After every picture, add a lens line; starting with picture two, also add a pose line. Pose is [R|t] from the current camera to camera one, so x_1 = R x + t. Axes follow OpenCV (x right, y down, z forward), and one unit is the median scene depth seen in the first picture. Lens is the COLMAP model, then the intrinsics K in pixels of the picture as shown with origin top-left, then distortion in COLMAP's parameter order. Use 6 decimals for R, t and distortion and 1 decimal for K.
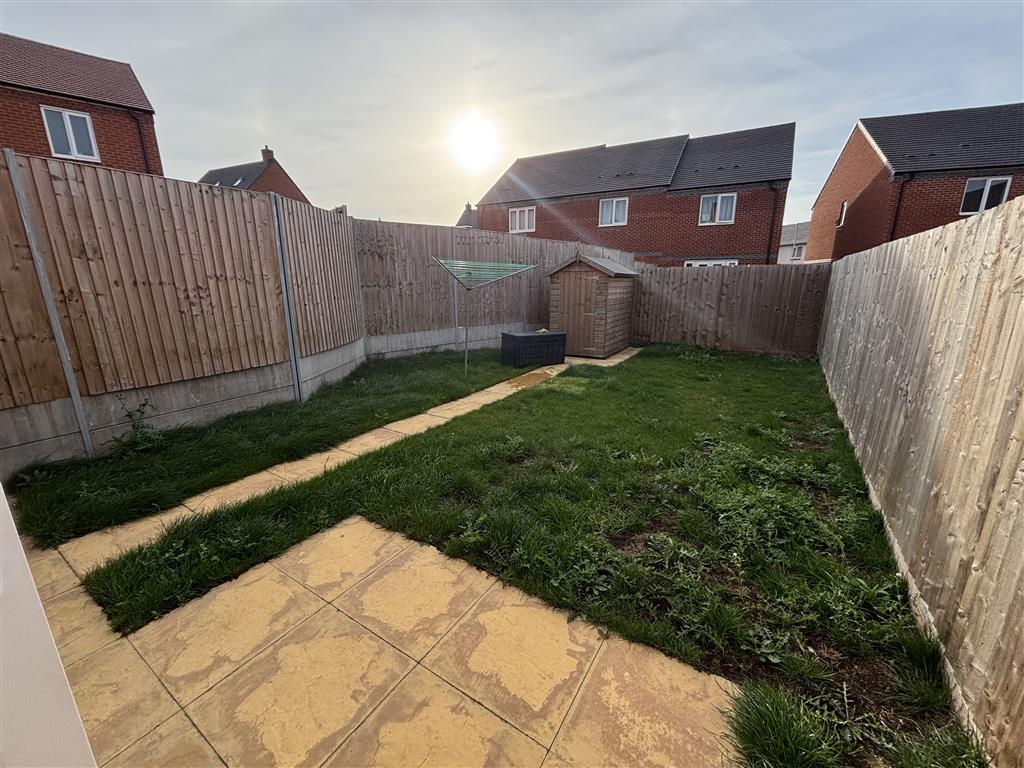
lens RADIAL K [[411.7, 0, 509.4], [0, 411.7, 382.5], [0, 0, 1]] dist [-0.002022, -0.000328]
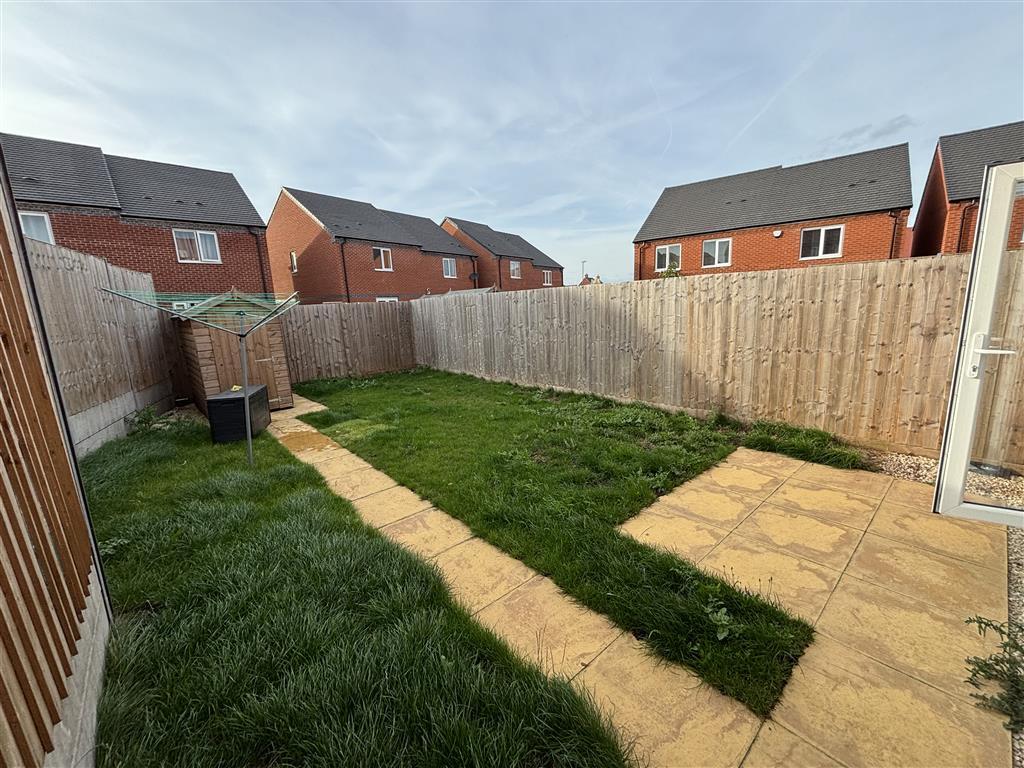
lens RADIAL K [[411.7, 0, 508.1], [0, 411.7, 386.2], [0, 0, 1]] dist [-0.002022, -0.000328]
pose [[0.287071, -0.195319, 0.937785, -0.735773], [0.276001, 0.954339, 0.114279, -0.118771], [-0.917286, 0.226023, 0.327871, 0.443957]]
